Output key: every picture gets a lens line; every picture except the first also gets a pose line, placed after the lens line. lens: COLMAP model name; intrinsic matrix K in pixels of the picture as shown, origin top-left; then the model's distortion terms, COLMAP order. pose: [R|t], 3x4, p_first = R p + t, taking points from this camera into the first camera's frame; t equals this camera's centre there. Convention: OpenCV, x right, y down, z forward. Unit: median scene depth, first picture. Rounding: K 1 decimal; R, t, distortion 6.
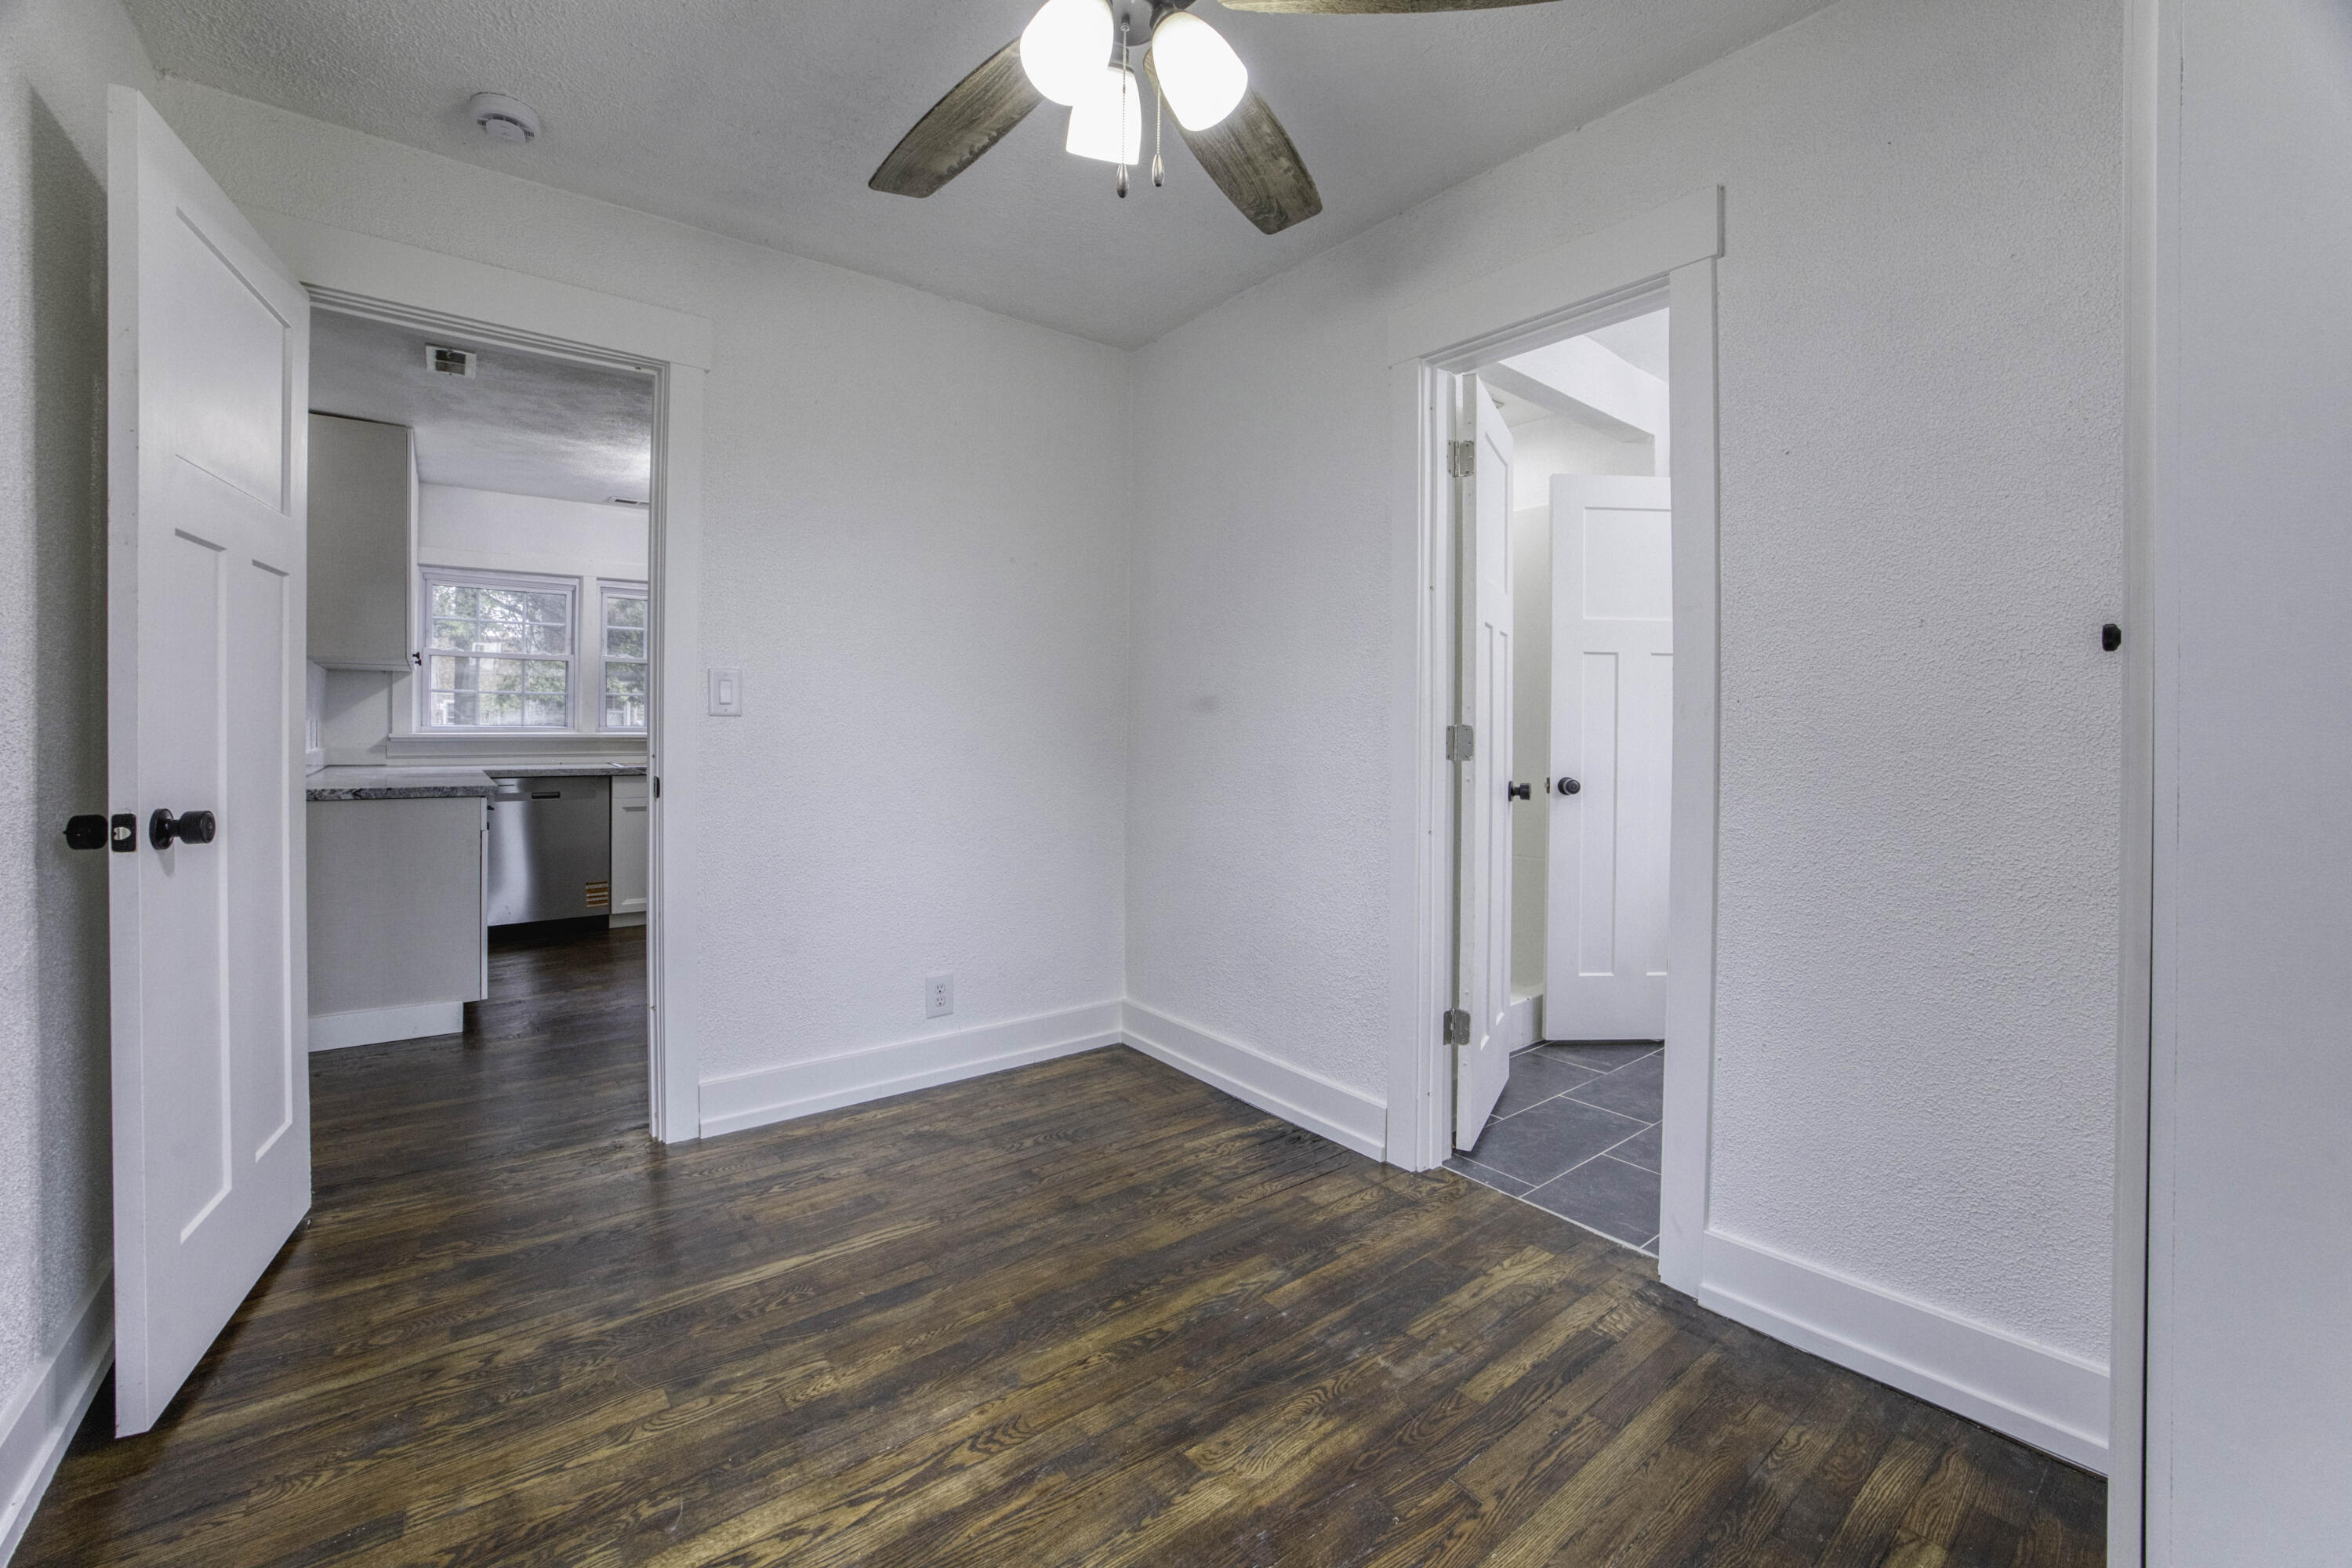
lens RADIAL K [[955.5, 0, 1180.9], [0, 955.5, 723.7], [0, 0, 1]] dist [-0.054870, 0.009878]
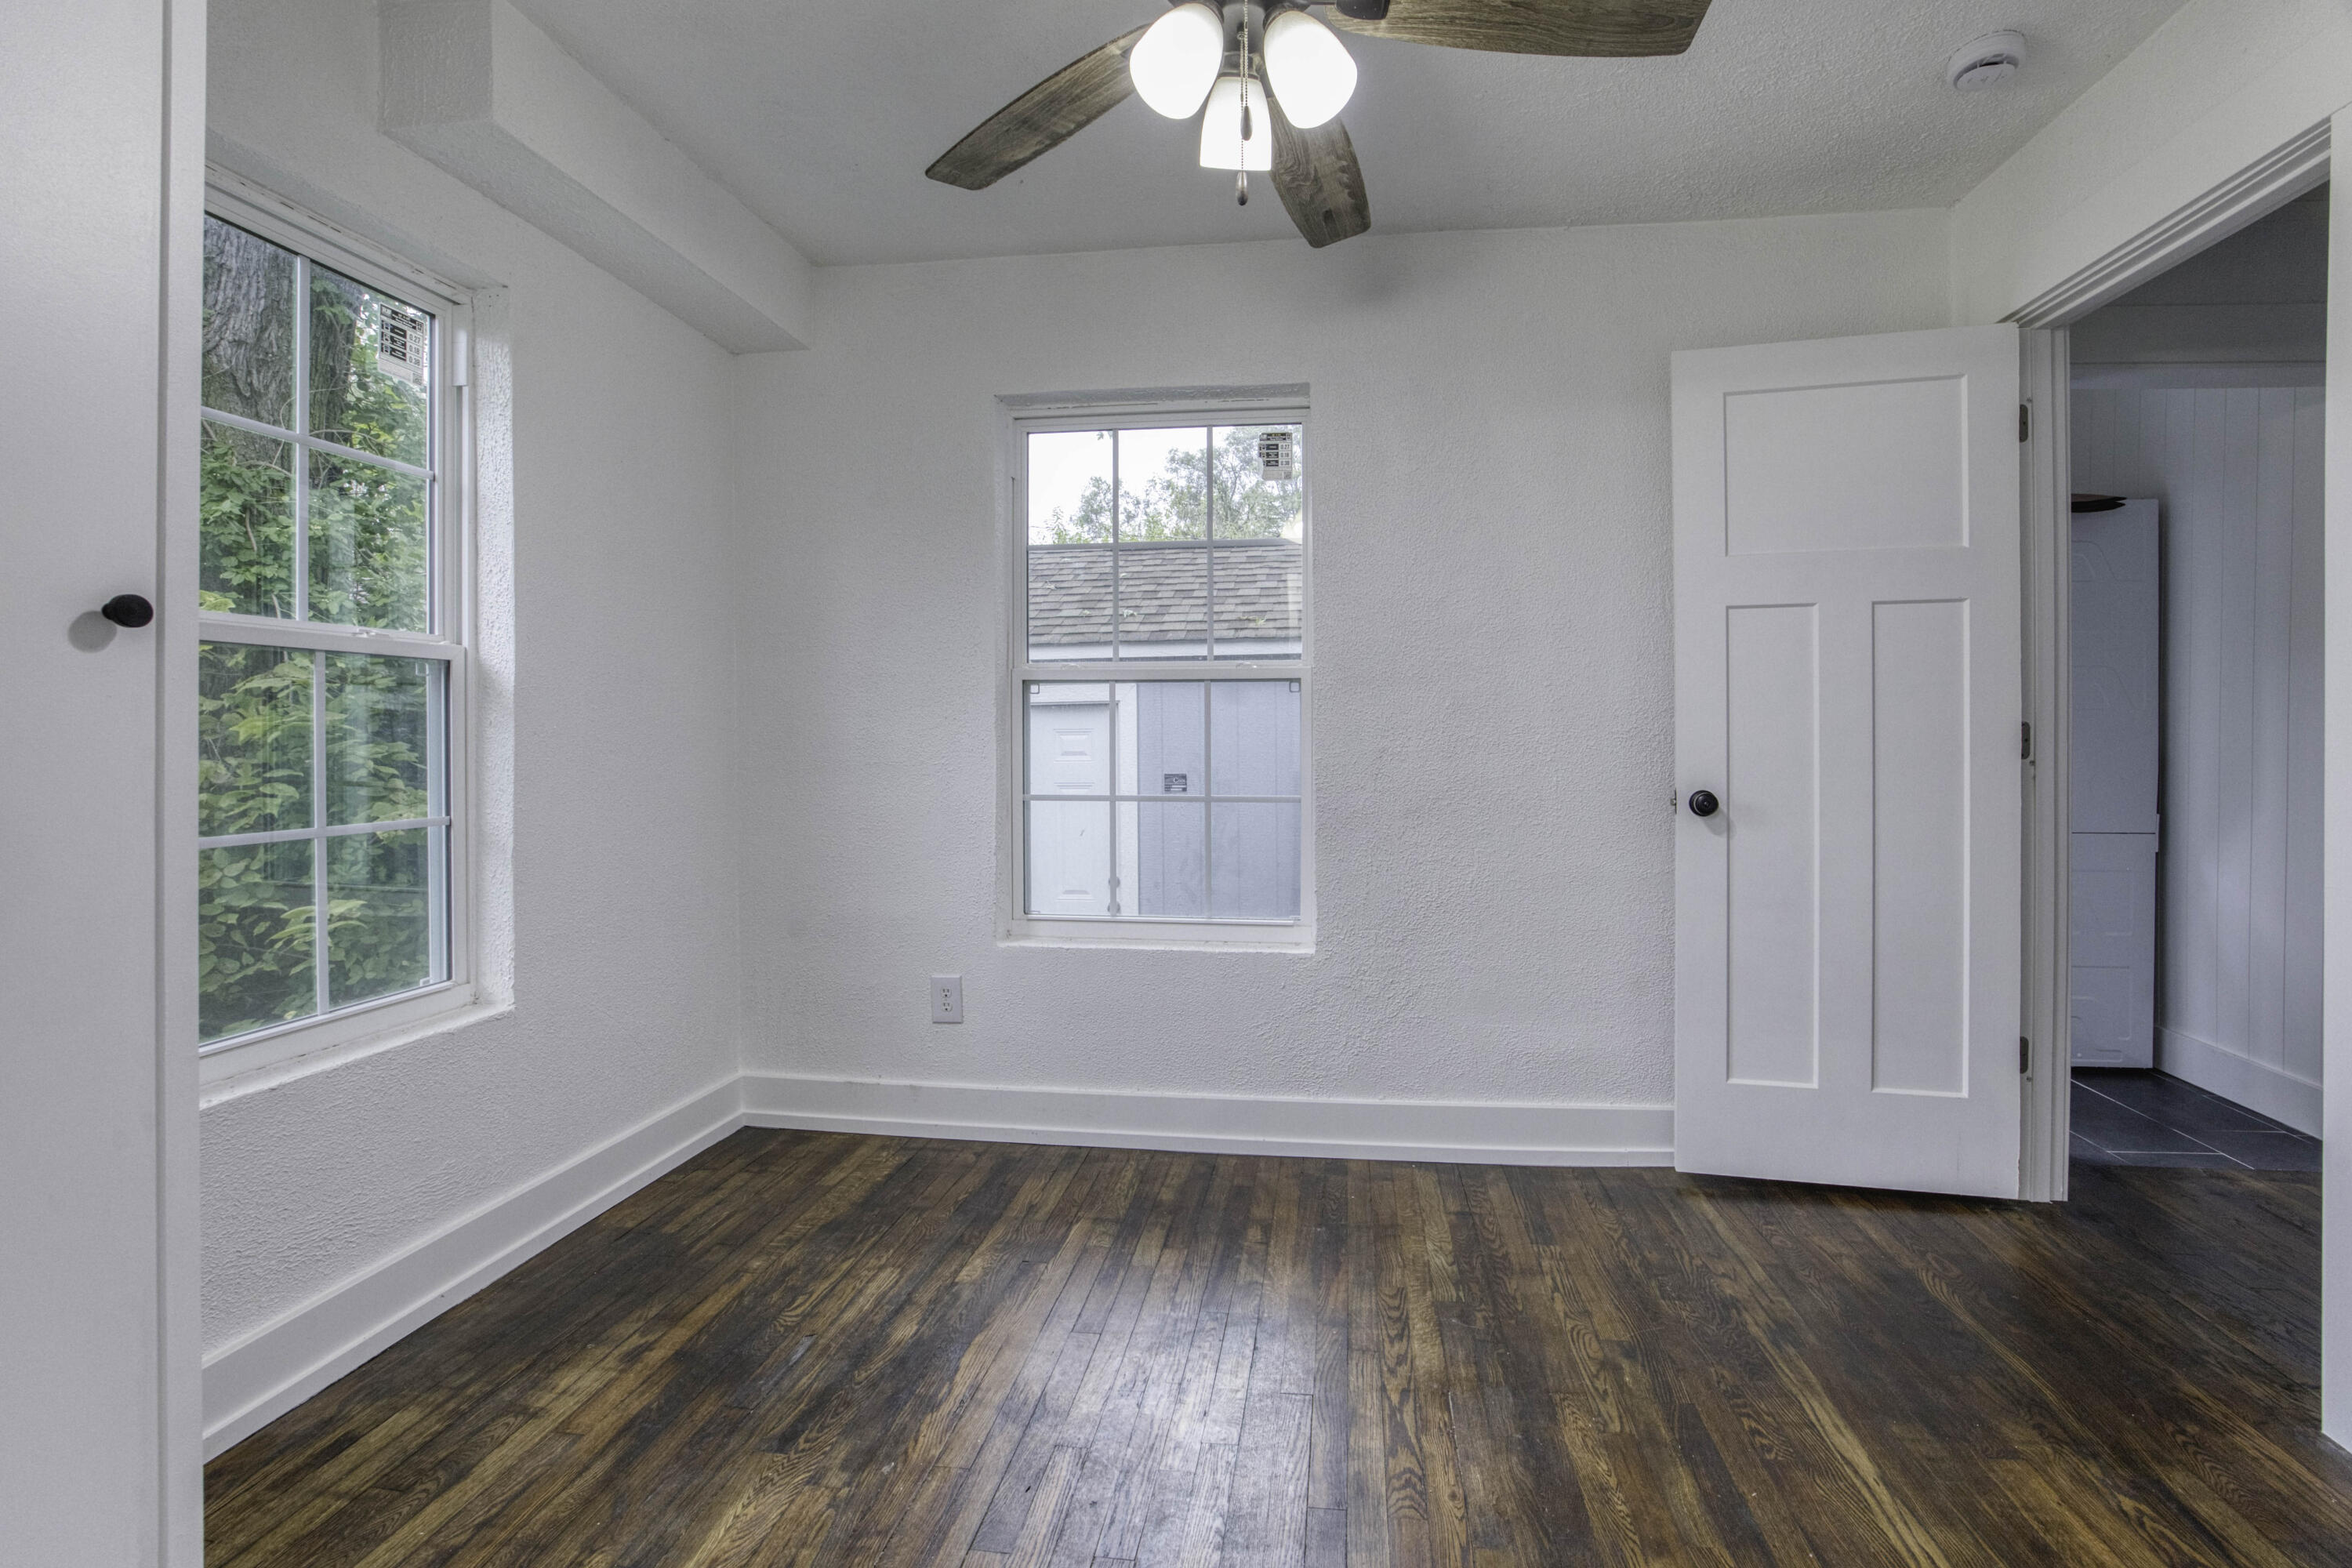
lens RADIAL K [[955.5, 0, 1218.9], [0, 955.5, 751.6], [0, 0, 1]] dist [-0.054870, 0.009878]
pose [[-0.724752, 0.002141, -0.689007, 0.532207], [0.005439, 0.999982, -0.002613, 0.019369], [0.688989, -0.005641, -0.724750, 1.410481]]
